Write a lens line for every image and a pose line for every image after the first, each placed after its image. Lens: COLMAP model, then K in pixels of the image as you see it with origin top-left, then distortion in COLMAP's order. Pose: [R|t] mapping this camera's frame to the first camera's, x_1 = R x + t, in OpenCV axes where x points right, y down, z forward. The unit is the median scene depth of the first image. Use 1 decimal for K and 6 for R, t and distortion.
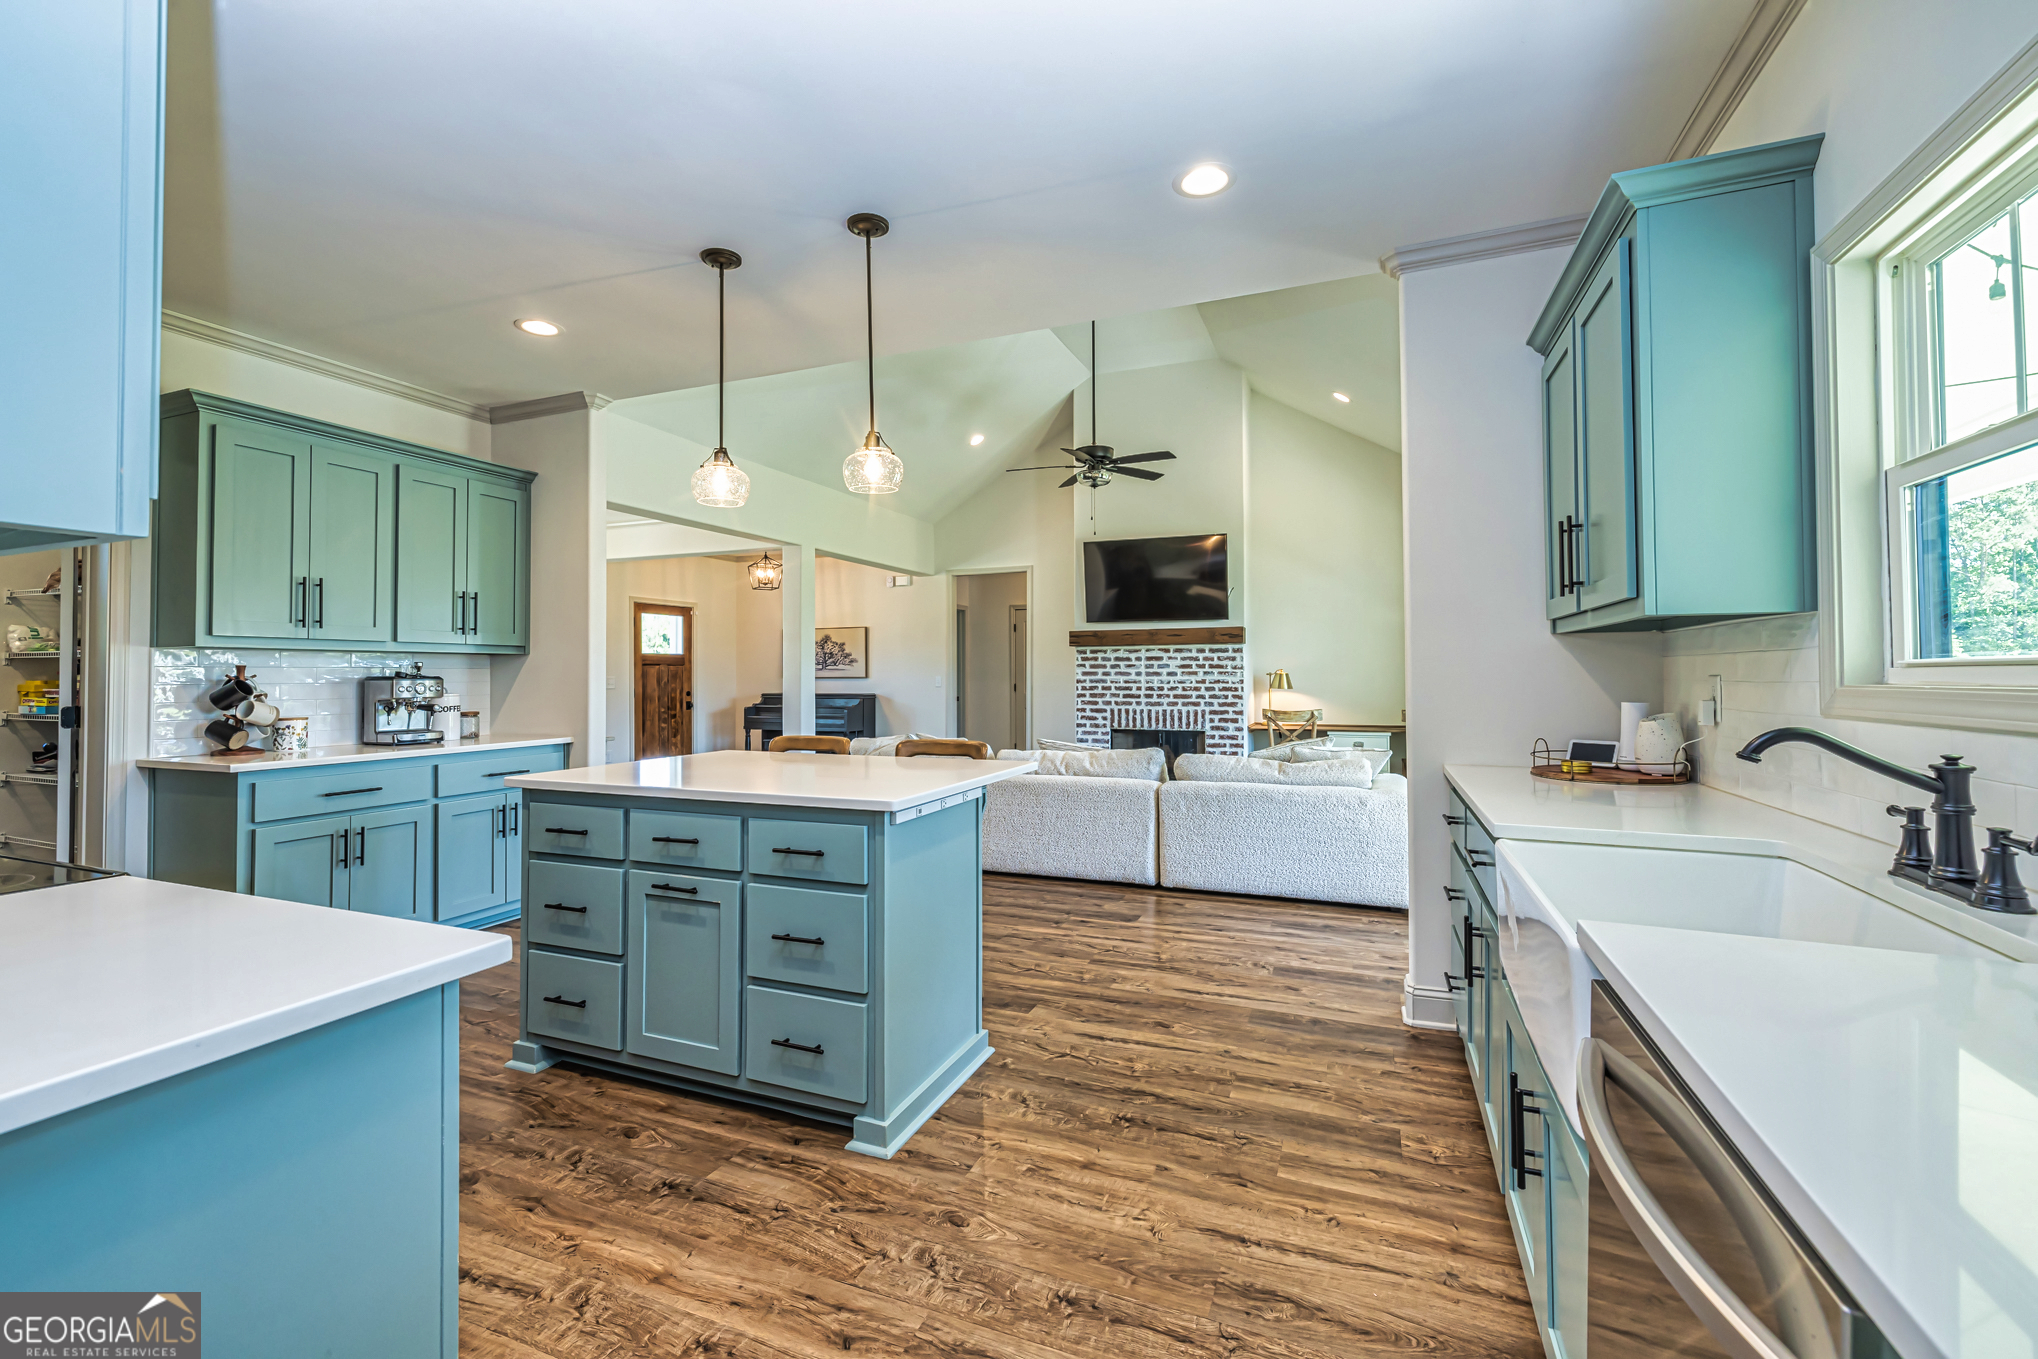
lens RADIAL K [[875.6, 0, 994.8], [0, 875.6, 656.9], [0, 0, 1]] dist [0.000959, 0.000065]
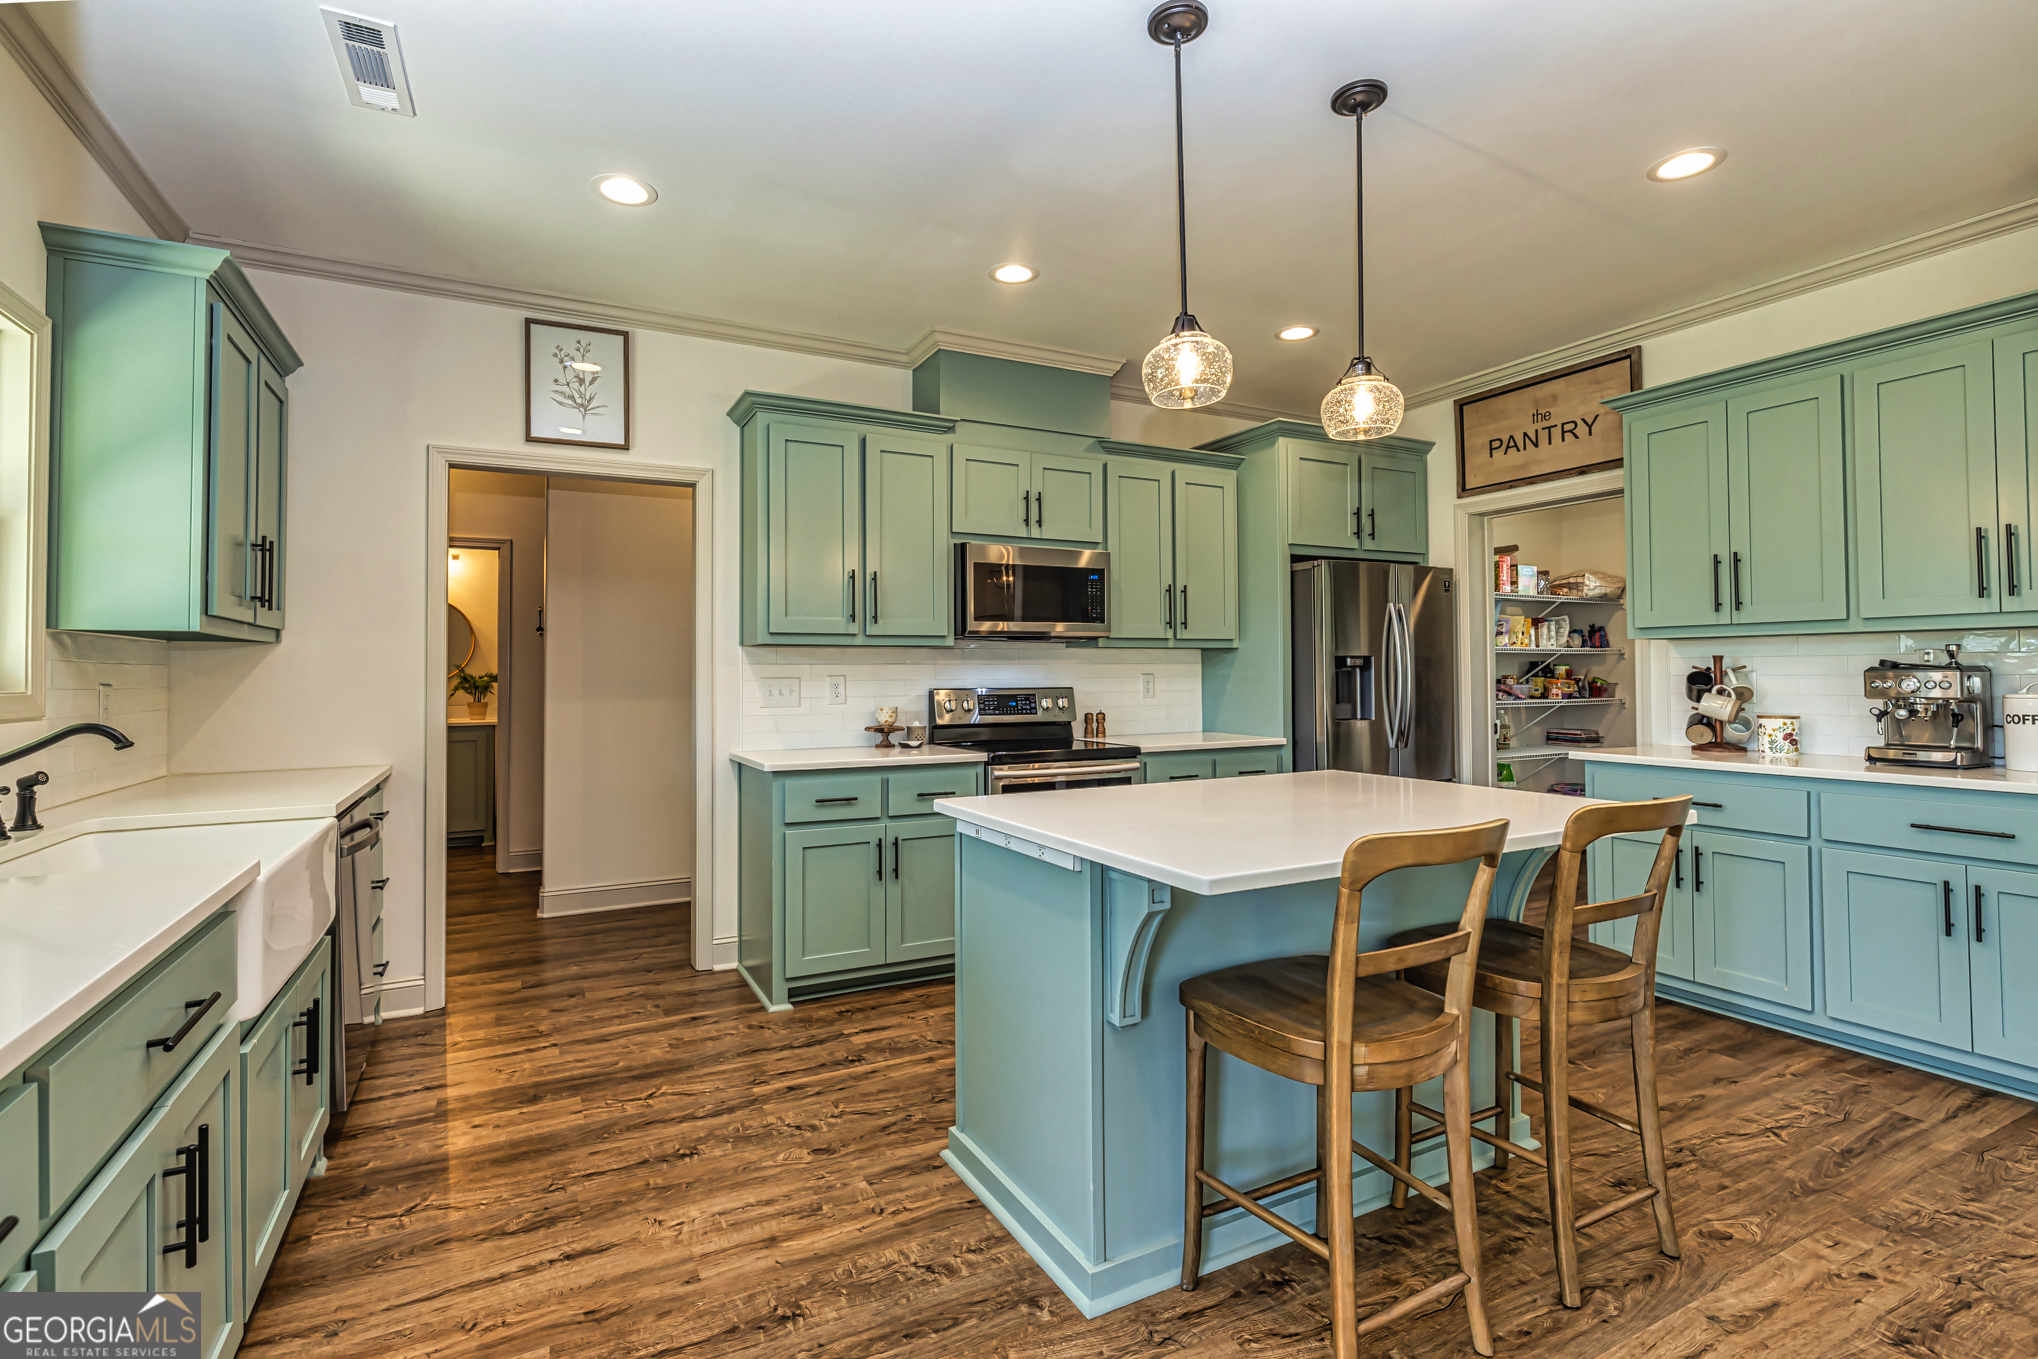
lens RADIAL K [[942.7, 0, 999.1], [0, 942.7, 647.9], [0, 0, 1]] dist [0.001698, -0.000094]
pose [[-0.638649, -0.010329, -0.769429, 0.183637], [0.026432, 0.999025, -0.035350, 0.007617], [0.769044, -0.042913, -0.637754, 0.478731]]
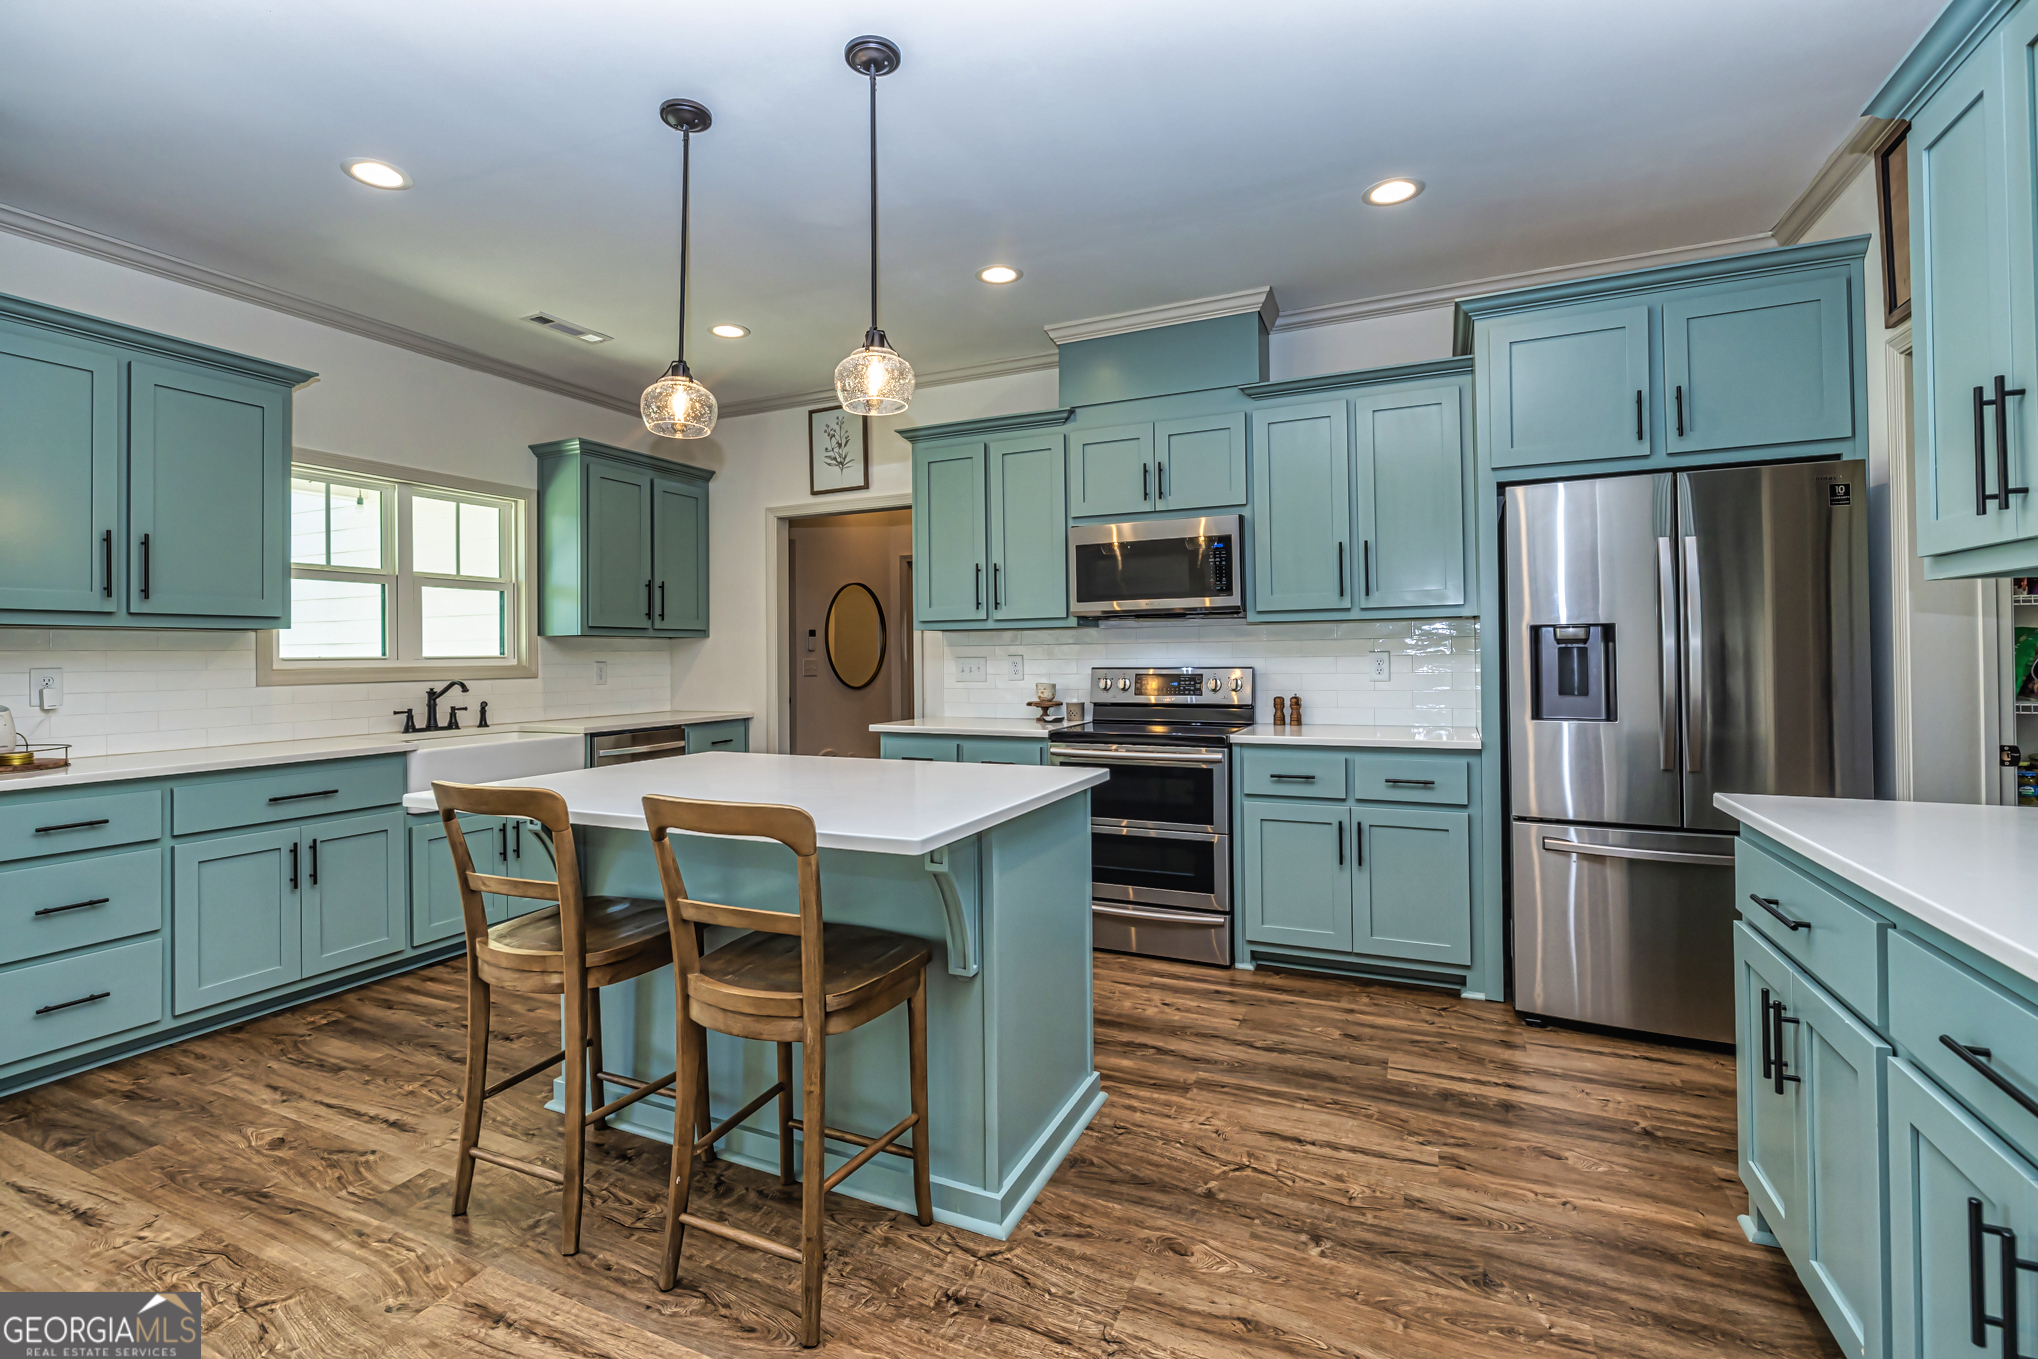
lens RADIAL K [[925.9, 0, 983.1], [0, 925.9, 650.8], [0, 0, 1]] dist [-0.004771, 0.000000]
pose [[-0.998574, 0.014625, 0.051347, -0.159160], [0.013322, 0.999583, -0.025636, 0.014295], [-0.051700, -0.024916, -0.998352, 0.655355]]
